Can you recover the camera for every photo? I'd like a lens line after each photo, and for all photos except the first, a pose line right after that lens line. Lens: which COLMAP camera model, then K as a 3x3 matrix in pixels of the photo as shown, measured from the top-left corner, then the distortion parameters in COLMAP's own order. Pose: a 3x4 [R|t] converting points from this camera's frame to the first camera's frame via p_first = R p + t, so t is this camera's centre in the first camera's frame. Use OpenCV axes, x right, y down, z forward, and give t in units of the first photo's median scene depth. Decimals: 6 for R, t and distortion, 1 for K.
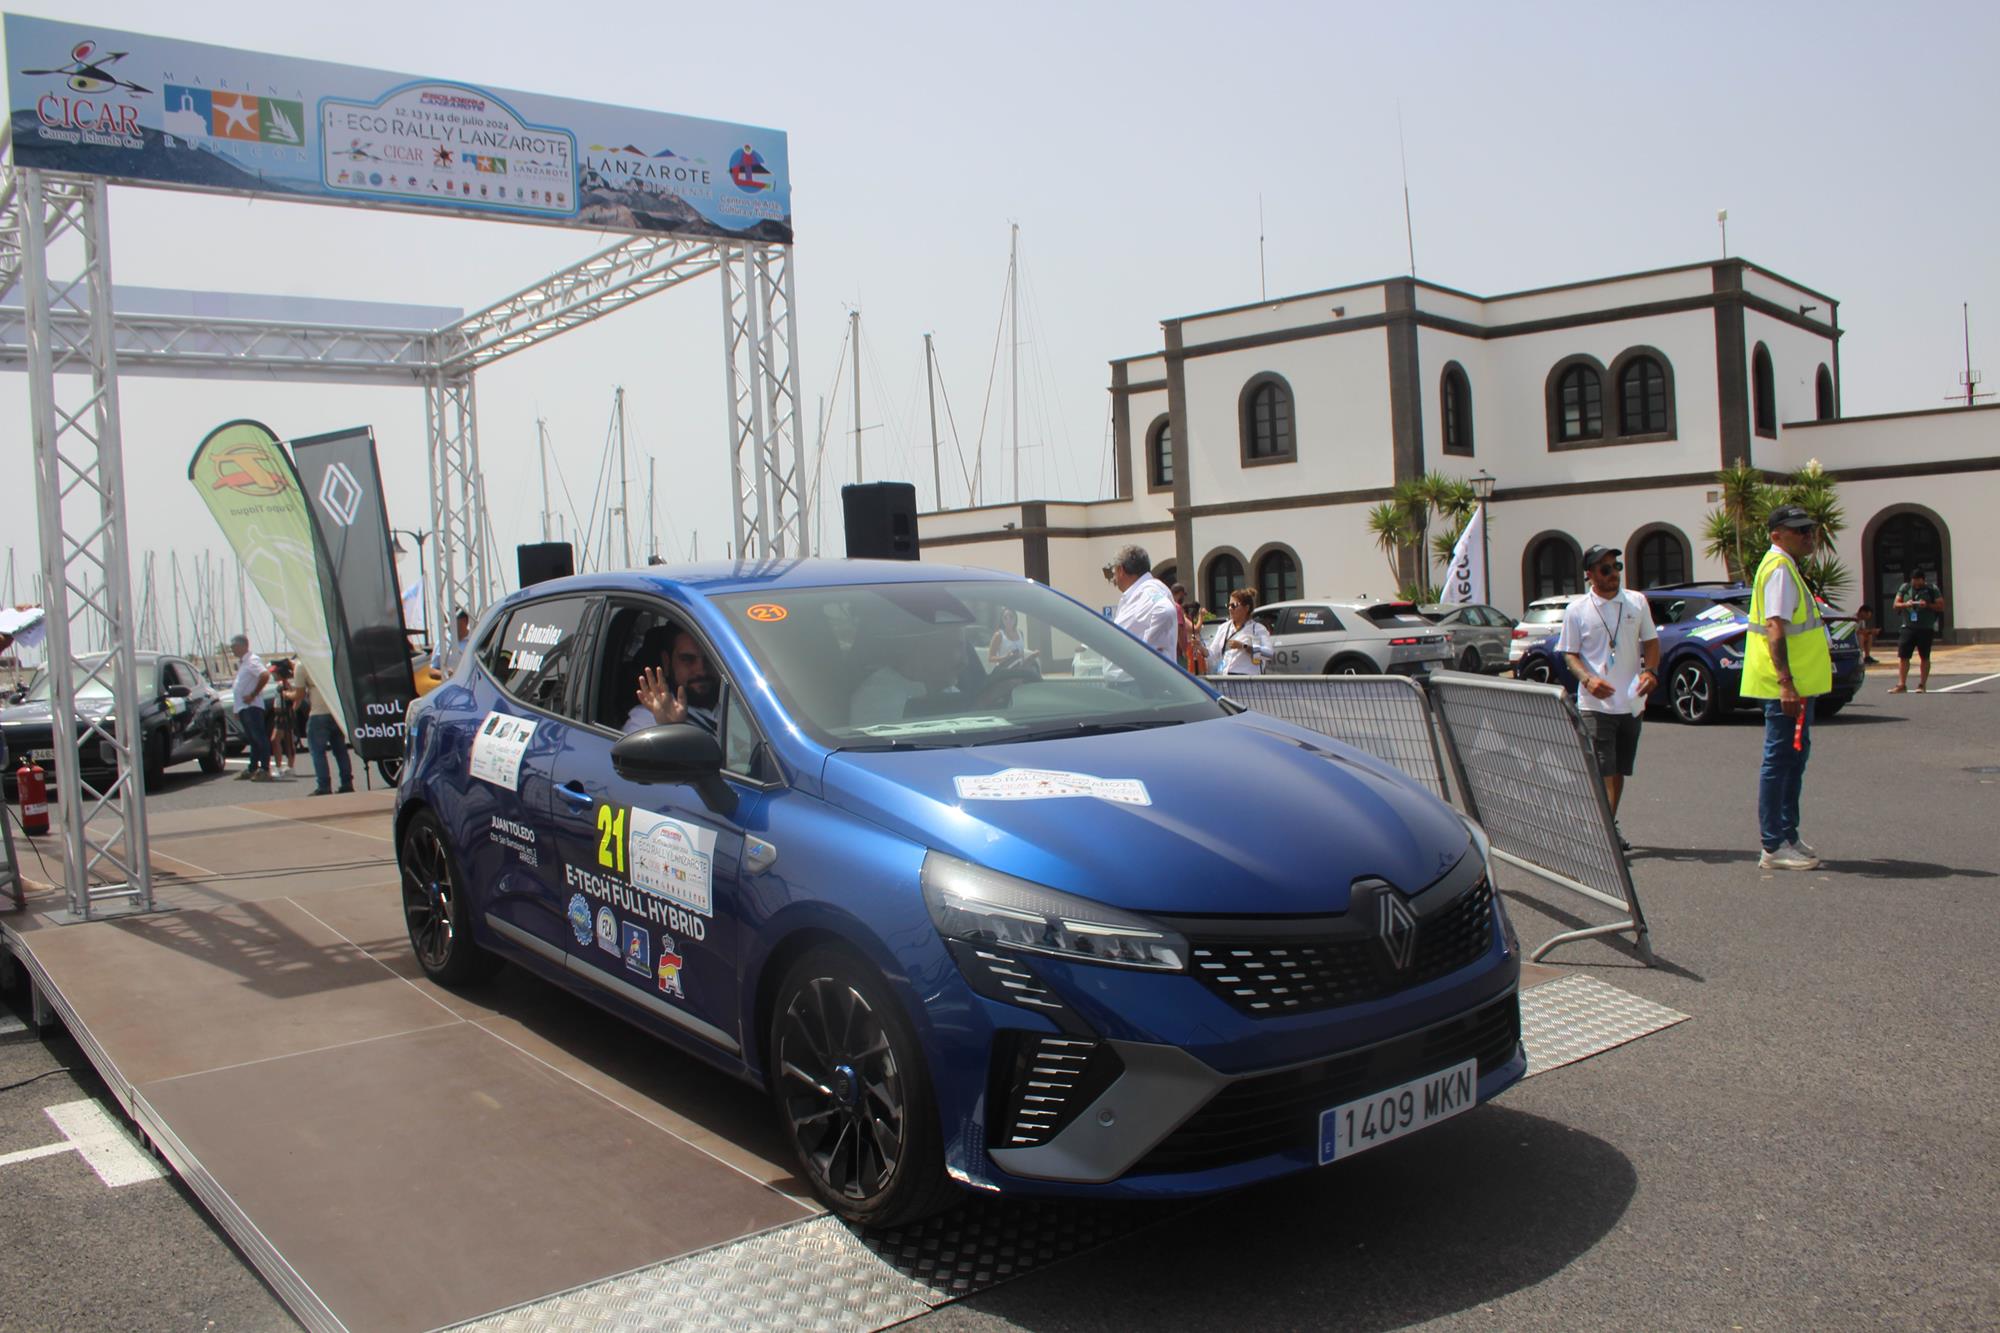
lens RADIAL K [[1660.2, 0, 993.7], [0, 1660.2, 665.2], [0, 0, 1]] dist [-0.157673, 0.130669]
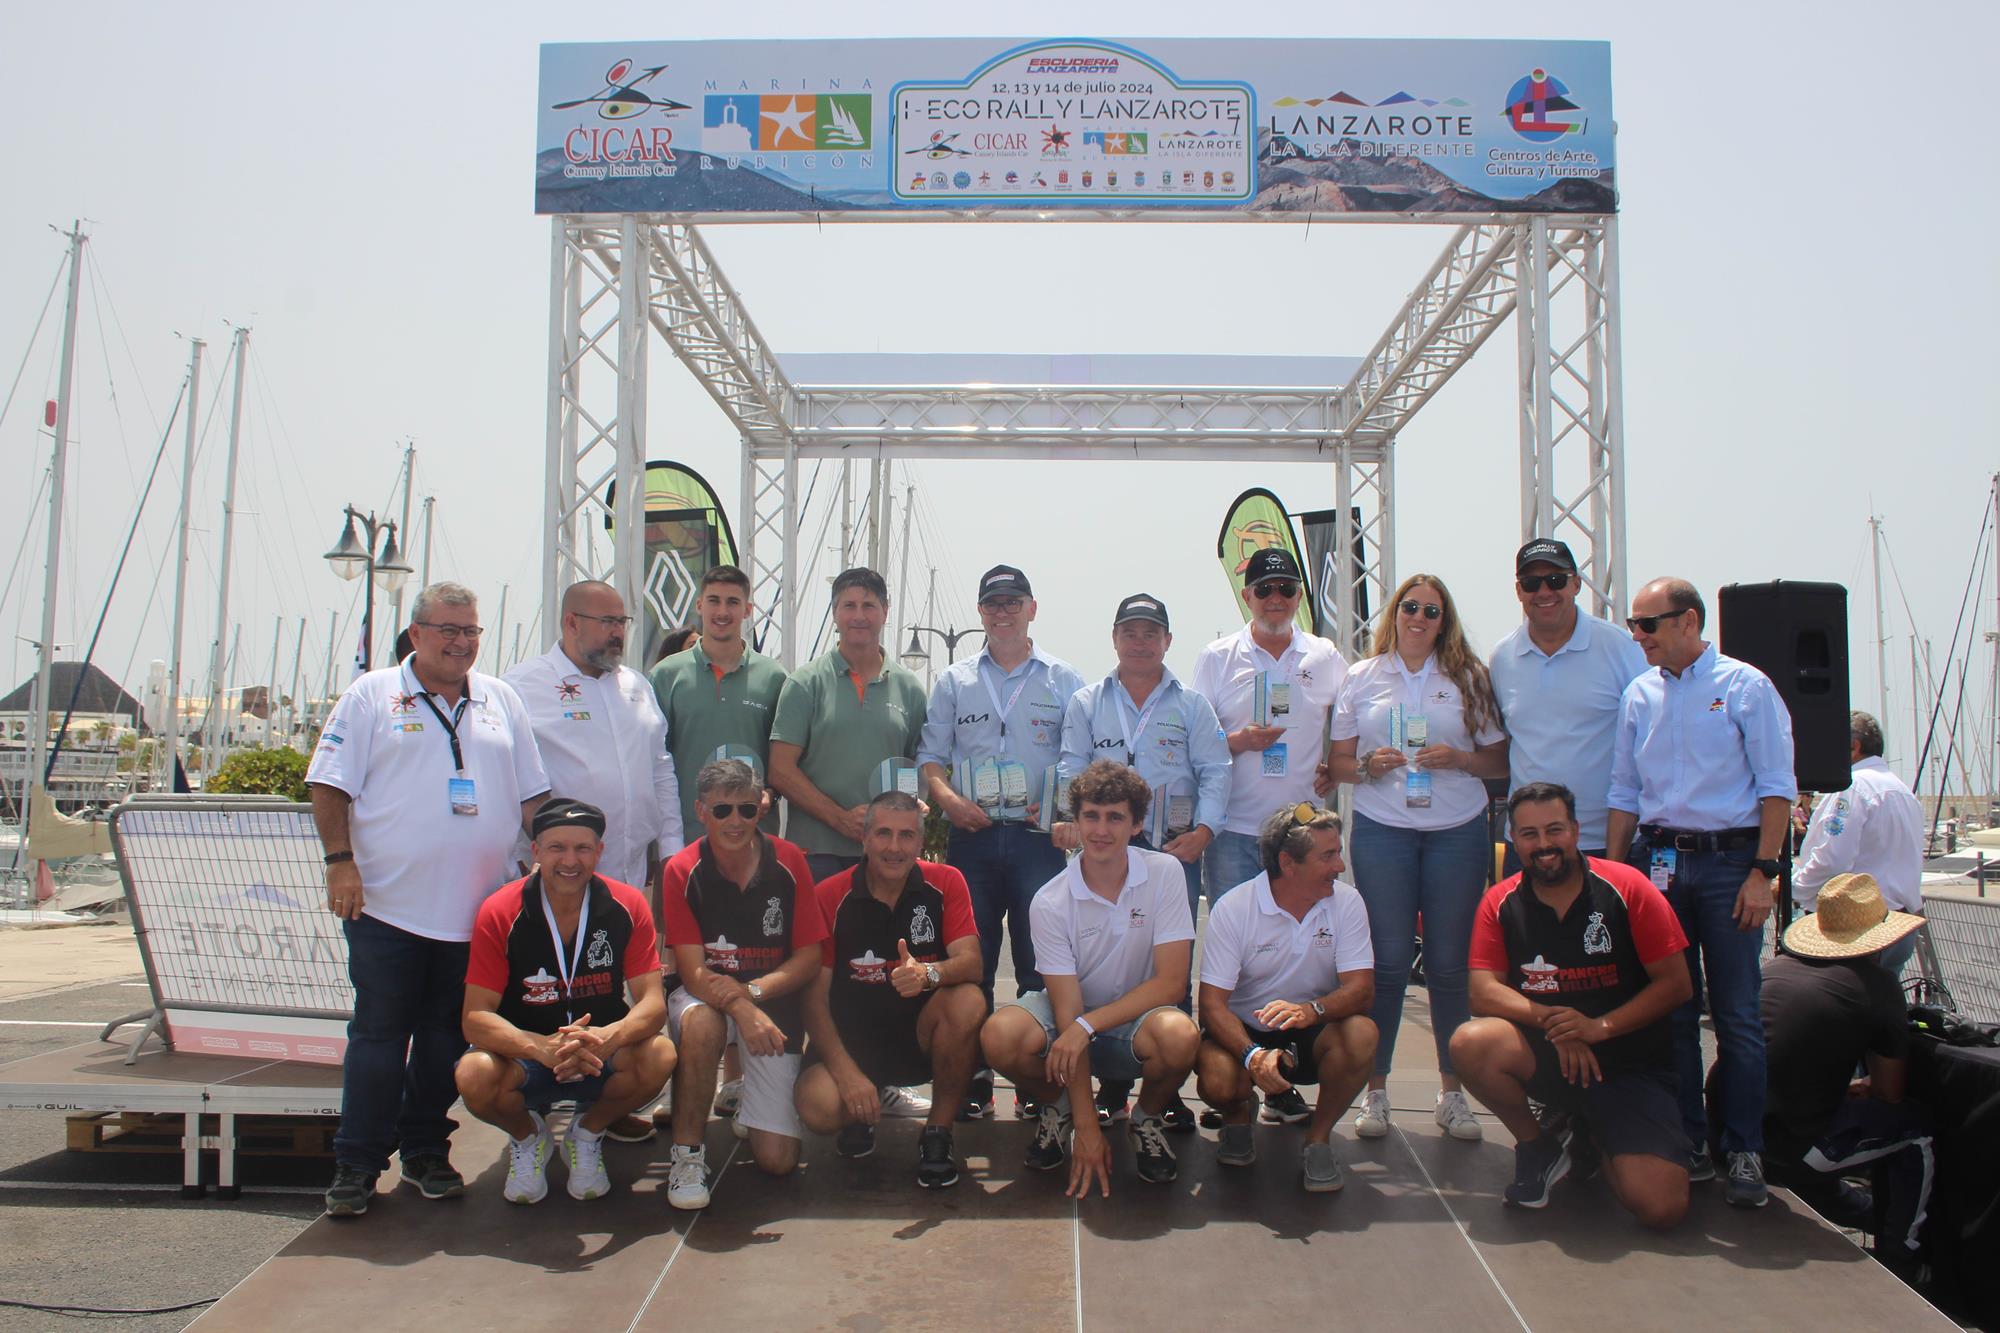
lens RADIAL K [[2012.8, 0, 982.0], [0, 2012.8, 664.3], [0, 0, 1]] dist [-0.080682, 0.000000]
pose [[0.749684, 0.017009, -0.661578, 0.210768], [-0.068496, 0.996295, -0.052002, -0.022464], [0.658242, 0.084300, 0.748071, 0.269416]]
